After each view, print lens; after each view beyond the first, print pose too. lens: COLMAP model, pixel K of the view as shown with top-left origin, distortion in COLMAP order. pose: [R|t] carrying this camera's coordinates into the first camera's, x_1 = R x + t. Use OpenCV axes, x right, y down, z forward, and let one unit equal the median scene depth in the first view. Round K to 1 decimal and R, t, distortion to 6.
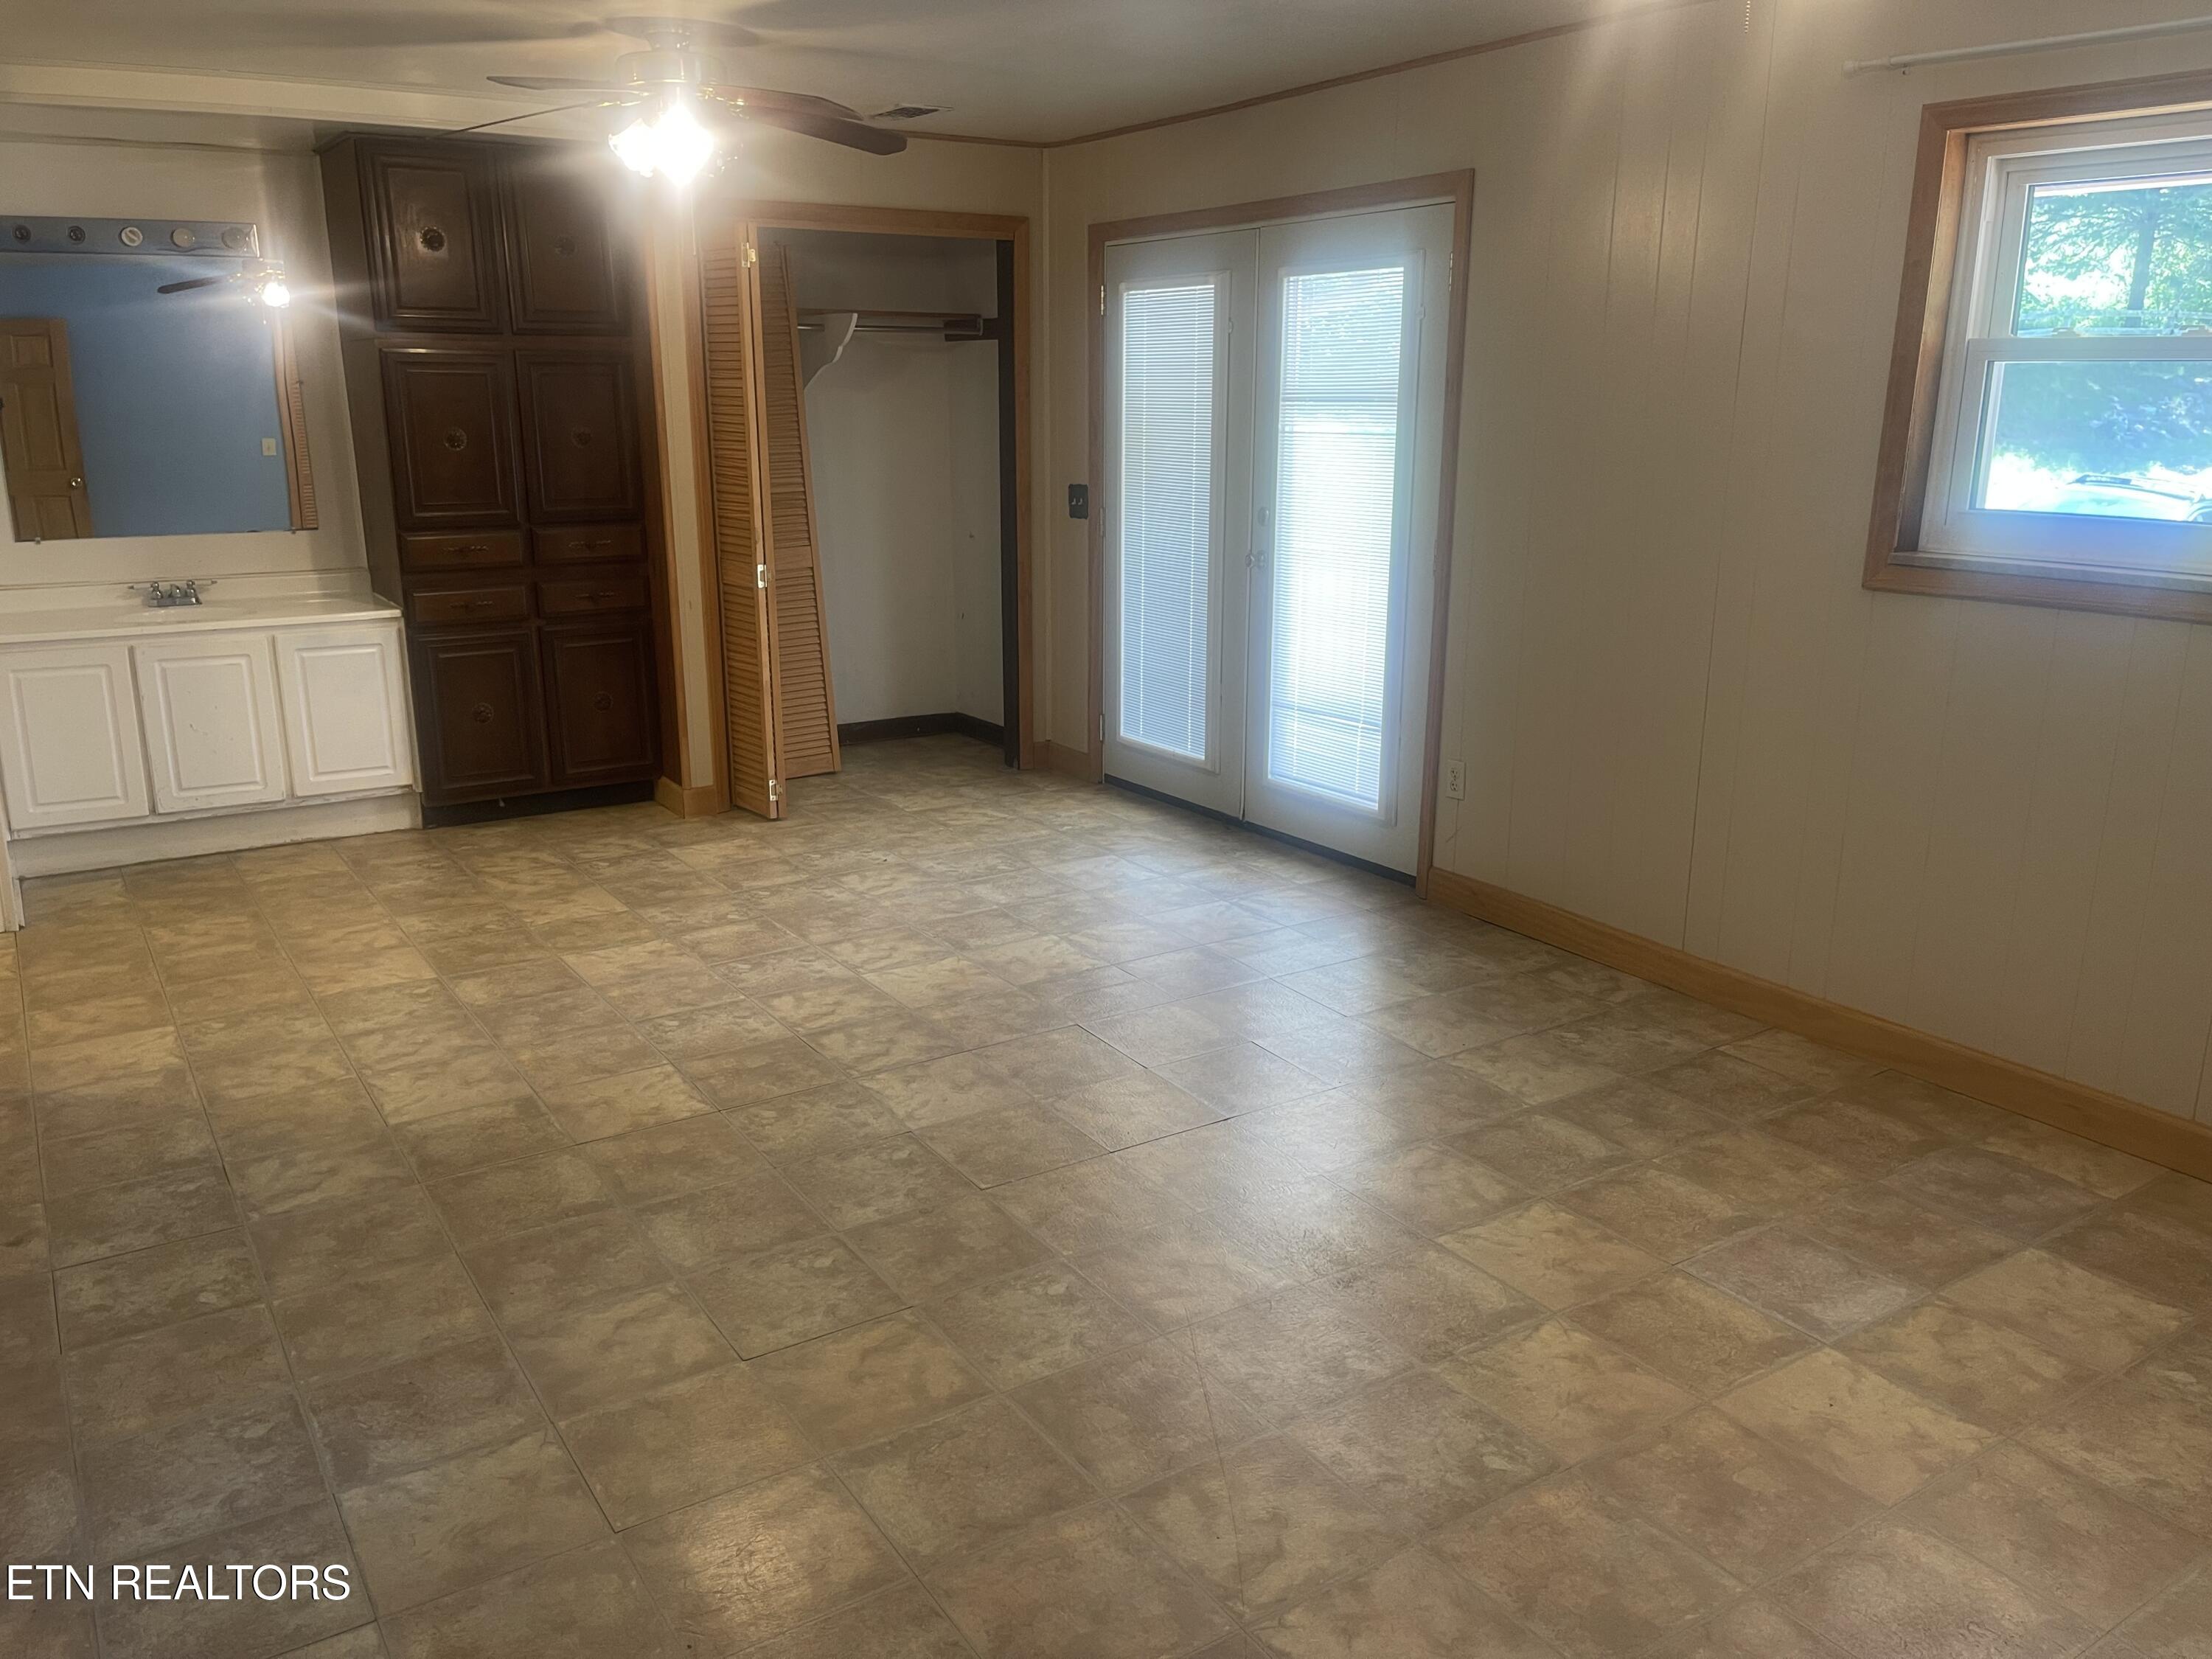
lens RADIAL K [[1665.2, 0, 1117.8], [0, 1665.2, 825.5], [0, 0, 1]] dist [0.076291, -0.105676]
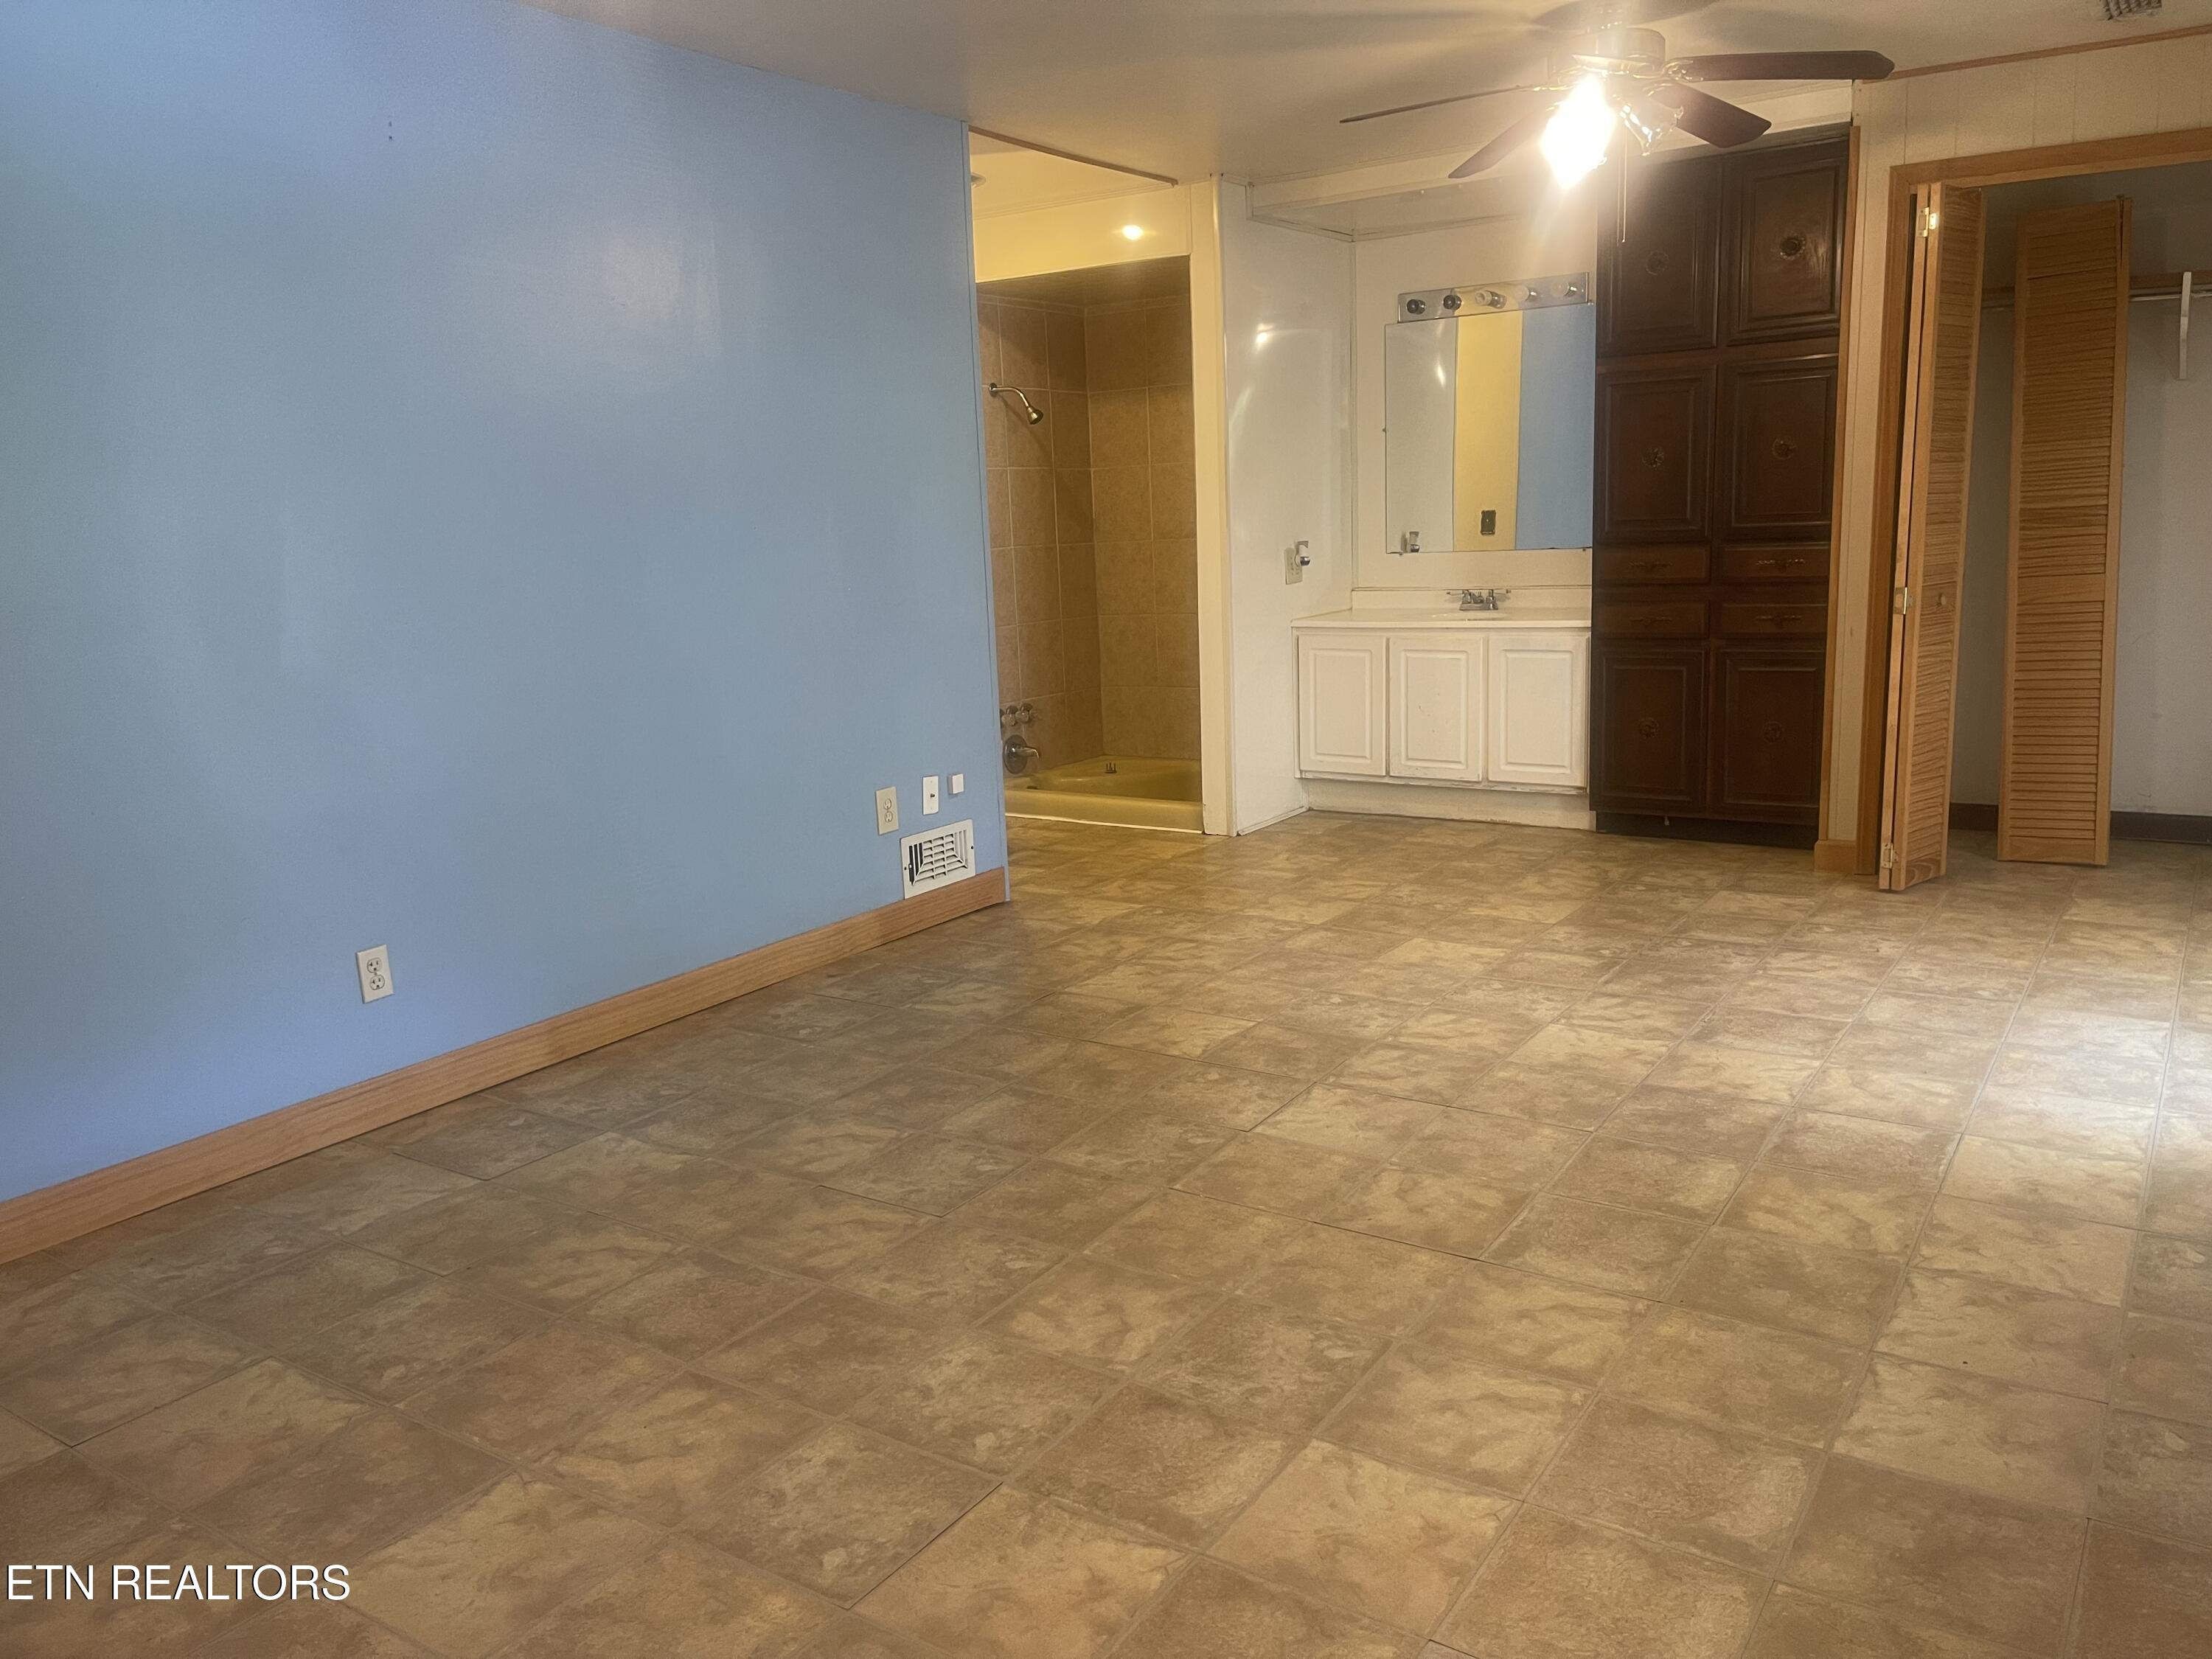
lens RADIAL K [[1665.2, 0, 1117.8], [0, 1665.2, 825.5], [0, 0, 1]] dist [0.076291, -0.105676]
pose [[0.395558, 0.160807, -0.904254, 0.571108], [-0.194019, 0.976964, 0.088866, -0.051192], [0.897714, 0.140290, 0.417645, 0.412715]]
